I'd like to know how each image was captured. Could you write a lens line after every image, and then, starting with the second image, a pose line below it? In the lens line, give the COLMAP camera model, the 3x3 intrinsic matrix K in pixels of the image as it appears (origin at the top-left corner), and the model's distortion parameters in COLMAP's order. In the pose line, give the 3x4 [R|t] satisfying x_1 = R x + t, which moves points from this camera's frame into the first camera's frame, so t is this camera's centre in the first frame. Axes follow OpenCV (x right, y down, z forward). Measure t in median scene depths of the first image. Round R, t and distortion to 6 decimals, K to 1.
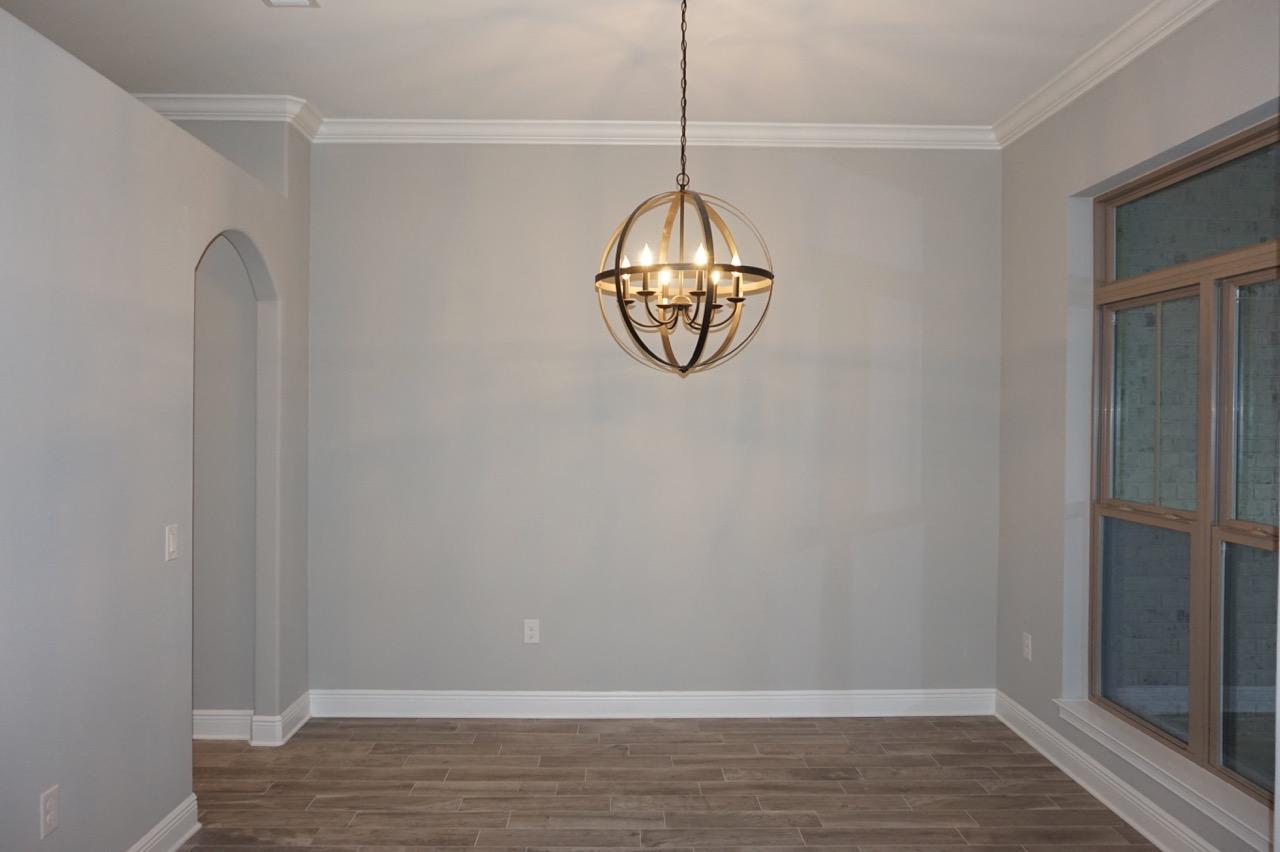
lens RADIAL K [[933.8, 0, 640.0], [0, 933.8, 426.0], [0, 0, 1]] dist [-0.050011, 0.040899]
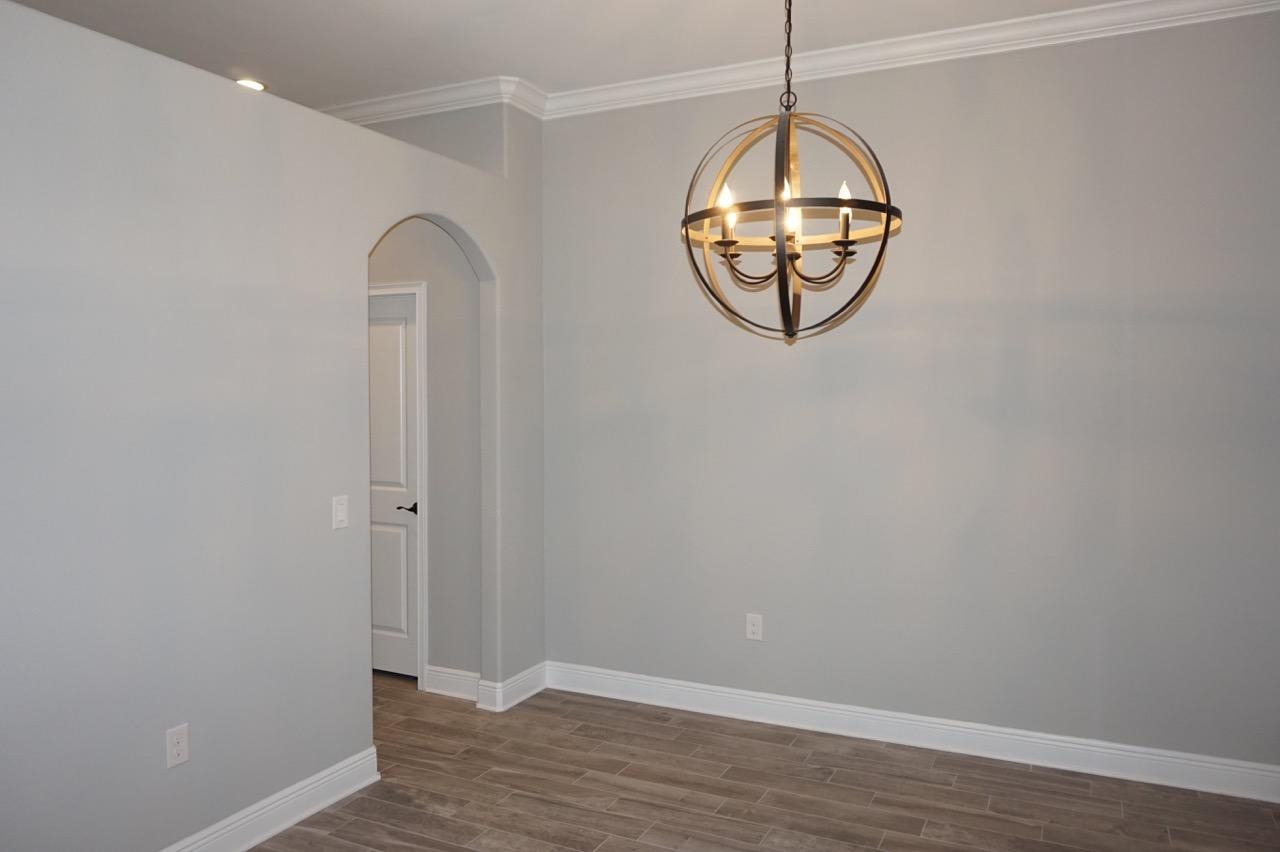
lens RADIAL K [[933.8, 0, 640.0], [0, 933.8, 426.0], [0, 0, 1]] dist [-0.050011, 0.040899]
pose [[0.887551, 0.011597, -0.460564, 0.228925], [0.001049, 0.999630, 0.027192, -0.001830], [0.460709, -0.024618, 0.887210, 0.160755]]
